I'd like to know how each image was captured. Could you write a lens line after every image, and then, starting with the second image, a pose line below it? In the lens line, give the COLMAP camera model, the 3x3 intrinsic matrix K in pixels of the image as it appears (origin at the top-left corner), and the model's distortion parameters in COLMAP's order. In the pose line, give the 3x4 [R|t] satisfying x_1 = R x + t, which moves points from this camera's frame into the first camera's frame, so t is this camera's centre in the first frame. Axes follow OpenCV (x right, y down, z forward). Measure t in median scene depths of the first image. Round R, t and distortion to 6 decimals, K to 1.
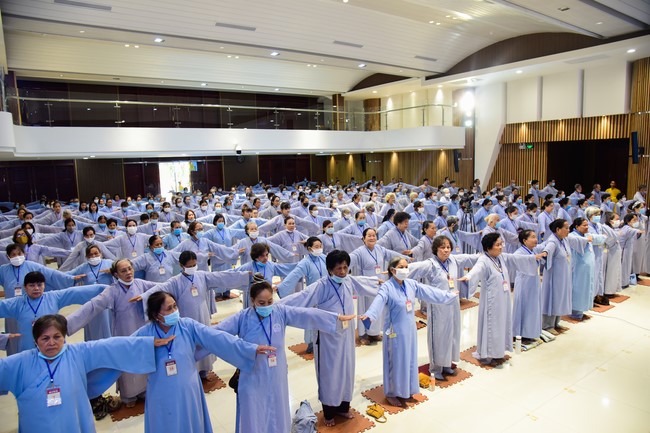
lens RADIAL K [[447.0, 0, 325.0], [0, 447.0, 216.5], [0, 0, 1]] dist [-0.102089, 0.055761]
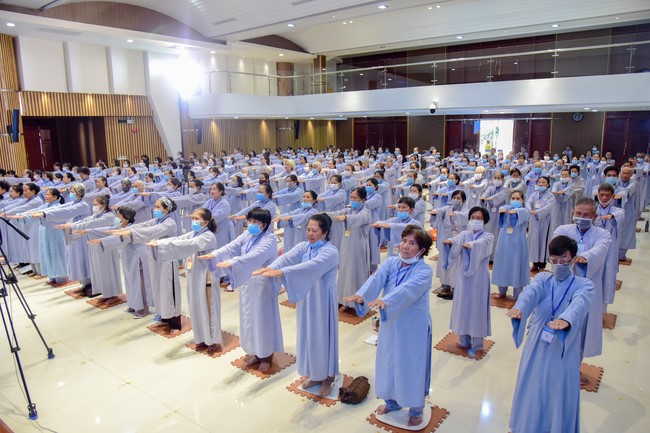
lens RADIAL K [[458.5, 0, 325.0], [0, 458.5, 216.5], [0, 0, 1]] dist [-0.102296, 0.059609]
pose [[0.286233, 0.201887, -0.936649, 0.636303], [-0.106052, 0.978219, 0.178438, -0.069999], [0.952273, 0.048259, 0.301409, 0.477102]]
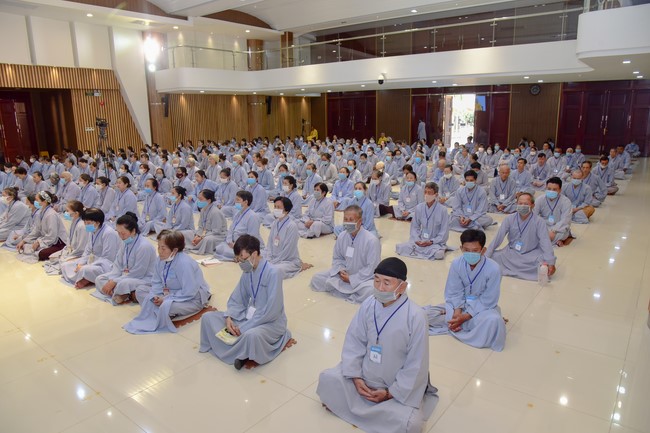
lens RADIAL K [[447.0, 0, 325.0], [0, 447.0, 216.5], [0, 0, 1]] dist [-0.102089, 0.055761]
pose [[0.271860, 0.237262, -0.932630, 0.694260], [-0.107156, 0.970567, 0.215678, -0.051859], [0.956352, 0.041303, 0.289283, 0.579222]]
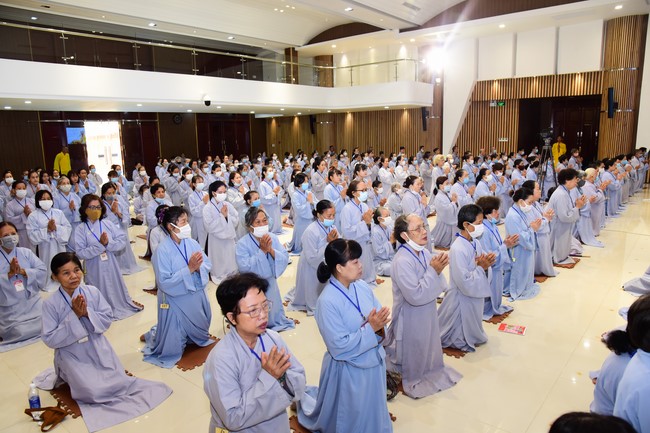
lens RADIAL K [[456.4, 0, 325.0], [0, 456.4, 216.5], [0, 0, 1]] dist [-0.106587, 0.066021]
pose [[0.969390, -0.039886, 0.242265, -0.181592], [0.027975, 0.998234, 0.052413, 0.033403], [-0.243928, -0.044031, 0.968793, 0.082128]]
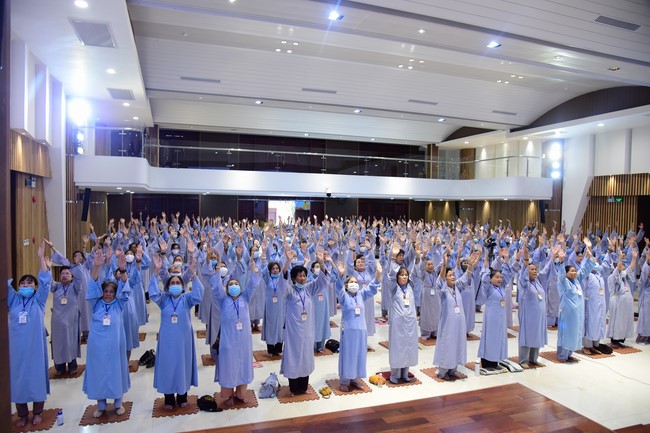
lens RADIAL K [[444.3, 0, 325.0], [0, 444.3, 216.5], [0, 0, 1]] dist [-0.106157, 0.063128]
pose [[0.959459, 0.050815, -0.277229, 0.106034], [-0.077293, 0.993342, -0.085427, 0.007333], [0.271042, 0.103391, 0.956999, -0.075298]]
